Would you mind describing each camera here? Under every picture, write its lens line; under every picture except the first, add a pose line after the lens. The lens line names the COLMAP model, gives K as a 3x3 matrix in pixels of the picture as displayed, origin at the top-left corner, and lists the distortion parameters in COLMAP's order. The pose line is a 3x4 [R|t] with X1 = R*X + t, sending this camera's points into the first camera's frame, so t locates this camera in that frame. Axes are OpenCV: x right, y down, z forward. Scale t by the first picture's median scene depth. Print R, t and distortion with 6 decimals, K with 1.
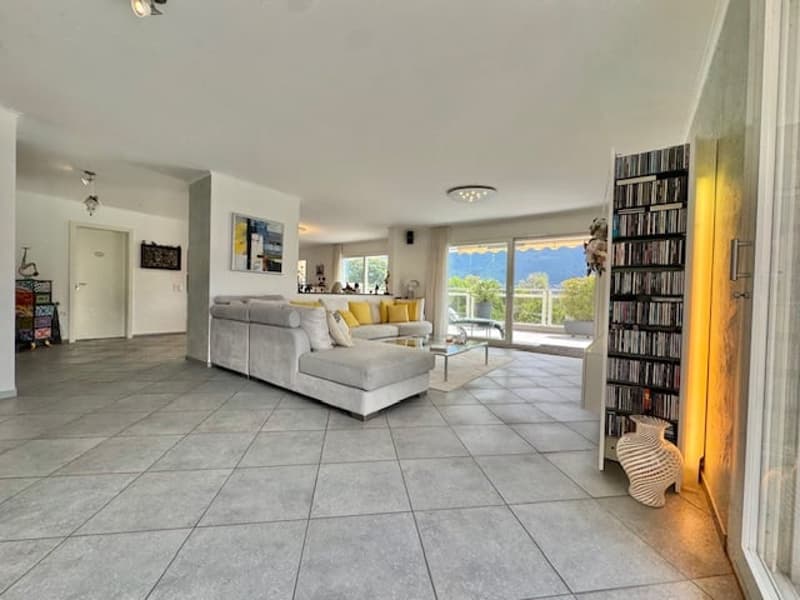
lens RADIAL K [[319.9, 0, 401.2], [0, 319.9, 299.7], [0, 0, 1]] dist [0.000380, 0.000539]
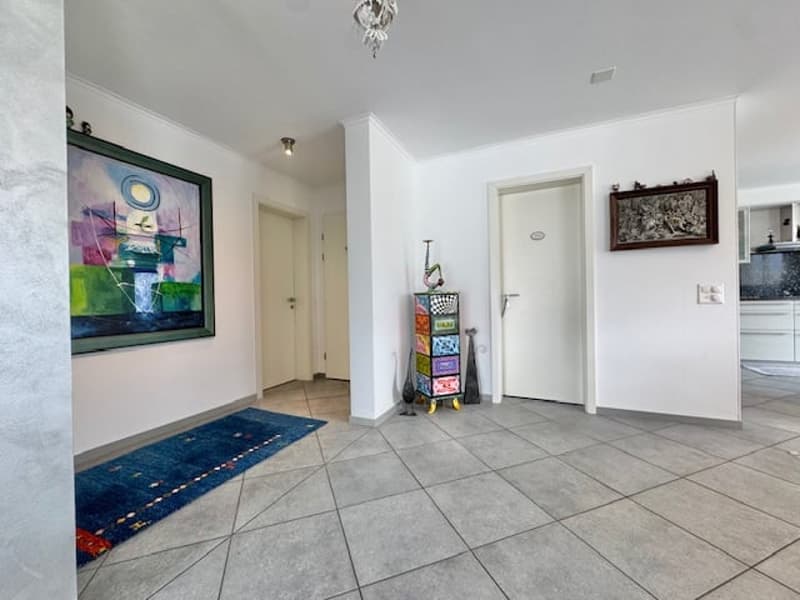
lens RADIAL K [[319.9, 0, 400.3], [0, 319.9, 298.7], [0, 0, 1]] dist [0.000380, 0.000539]
pose [[0.206336, -0.031935, -0.977960, -0.467625], [0.010214, 0.999483, -0.030483, -0.026357], [0.978428, -0.003699, 0.206555, 0.653462]]
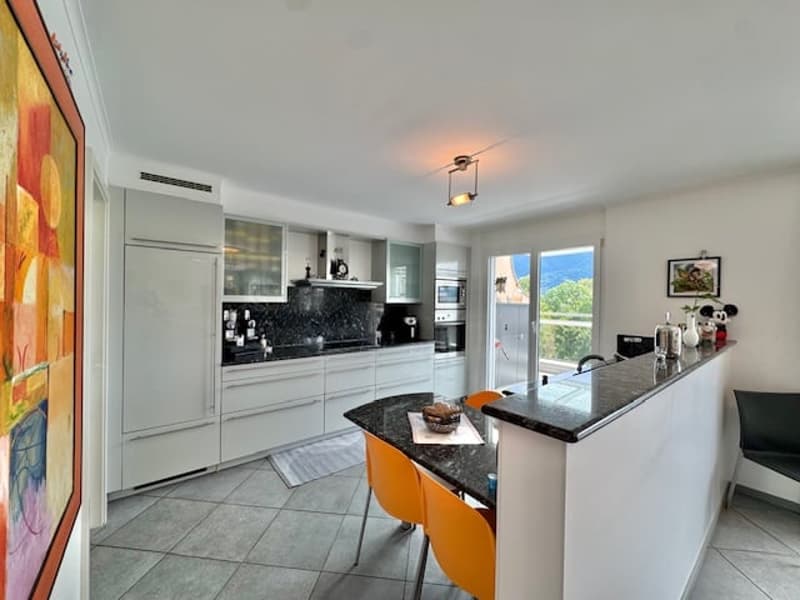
lens RADIAL K [[319.9, 0, 400.3], [0, 319.9, 302.5], [0, 0, 1]] dist [0.000380, 0.000539]
pose [[0.962114, -0.007837, -0.272535, -0.697563], [0.005146, 0.999931, -0.010588, -0.116375], [0.272599, 0.008784, 0.962088, 1.137816]]
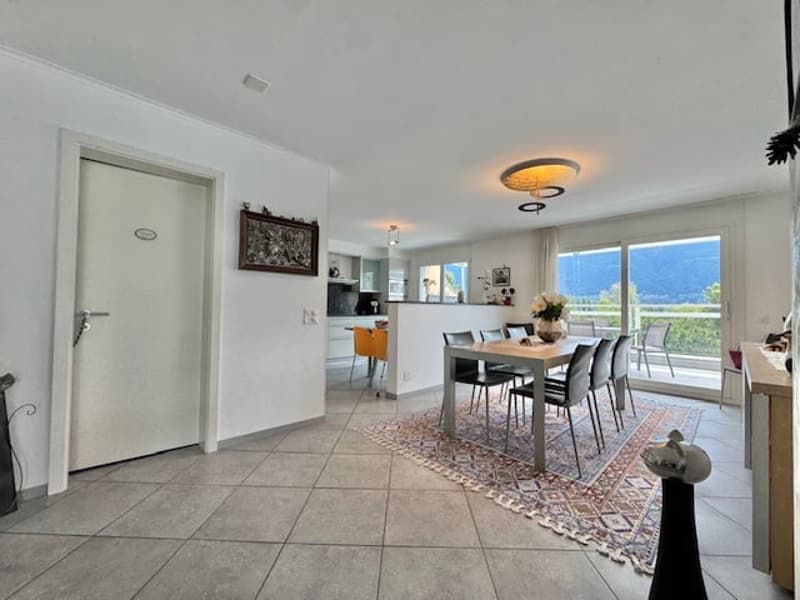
lens RADIAL K [[319.9, 0, 400.5], [0, 319.9, 301.4], [0, 0, 1]] dist [0.000380, 0.000539]
pose [[0.983175, -0.016030, -0.181962, -0.553201], [0.008933, 0.999169, -0.039757, -0.042534], [0.182449, 0.037463, 0.982501, 0.658111]]
